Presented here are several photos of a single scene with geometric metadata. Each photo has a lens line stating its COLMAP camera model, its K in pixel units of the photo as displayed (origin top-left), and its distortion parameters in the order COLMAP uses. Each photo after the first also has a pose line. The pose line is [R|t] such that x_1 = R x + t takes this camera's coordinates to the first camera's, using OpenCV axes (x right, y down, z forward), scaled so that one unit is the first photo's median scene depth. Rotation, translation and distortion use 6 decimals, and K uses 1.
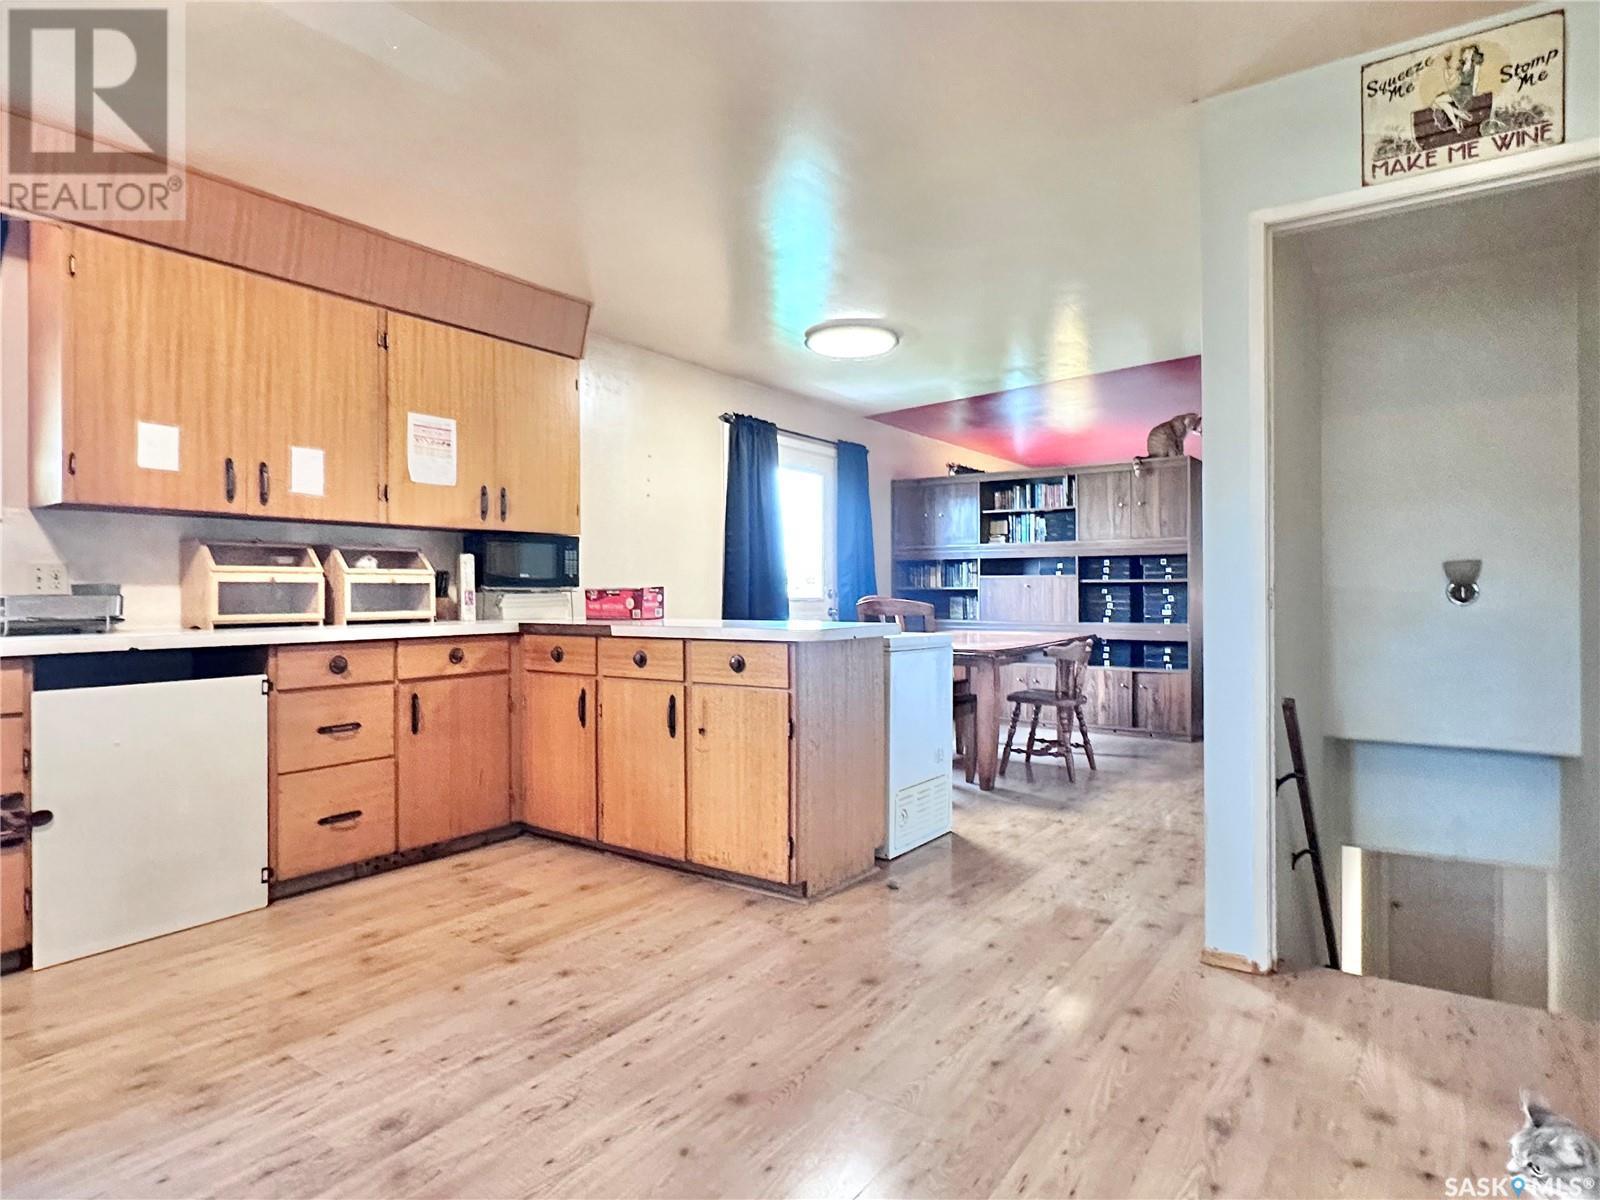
lens RADIAL K [[898.0, 0, 806.4], [0, 898.0, 595.7], [0, 0, 1]] dist [-0.006829, 0.003054]
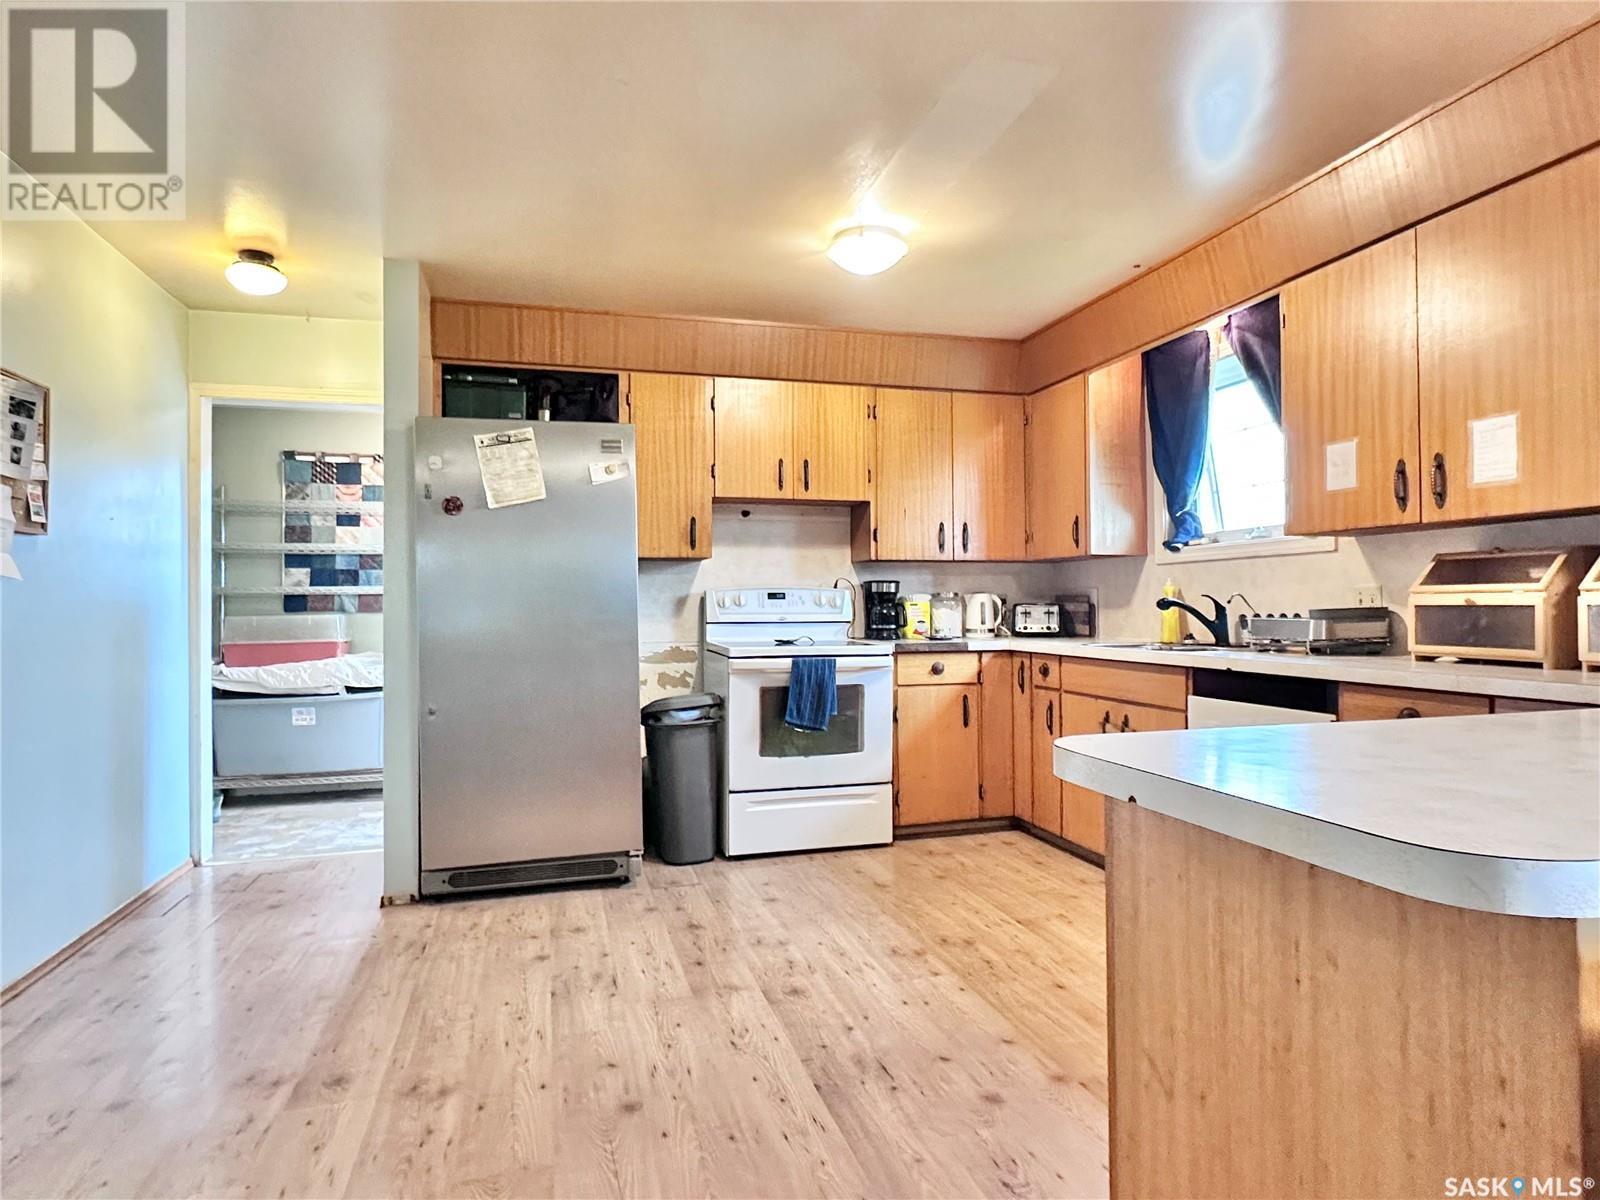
lens RADIAL K [[898.0, 0, 802.2], [0, 898.0, 598.1], [0, 0, 1]] dist [-0.006829, 0.003054]
pose [[-0.634201, 0.002679, -0.773163, 0.393513], [0.007321, 0.999970, -0.002540, -0.026145], [0.773133, -0.007271, -0.634202, 1.170761]]
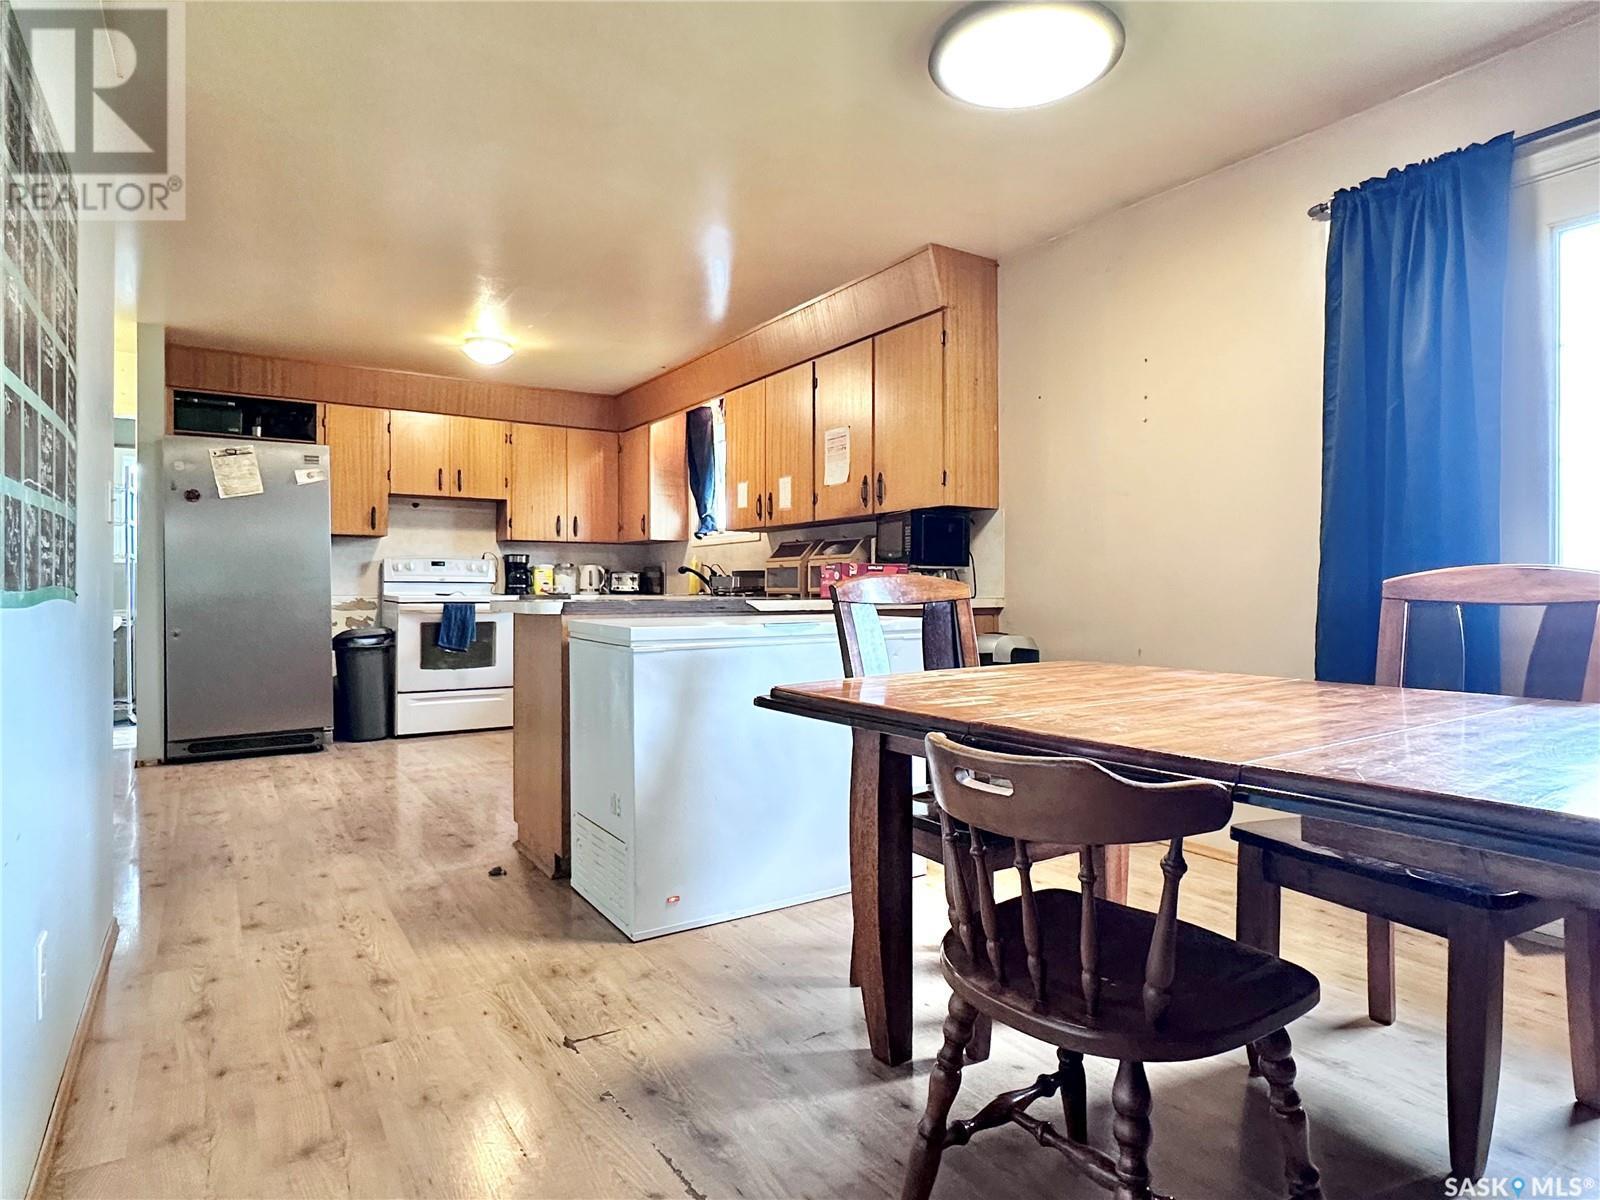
lens RADIAL K [[898.0, 0, 803.5], [0, 898.0, 592.2], [0, 0, 1]] dist [-0.006829, 0.003054]
pose [[-0.371655, 0.006353, -0.928349, 0.942188], [-0.001814, 0.999970, 0.007570, 0.017987], [0.928369, 0.004497, -0.371632, 1.812368]]
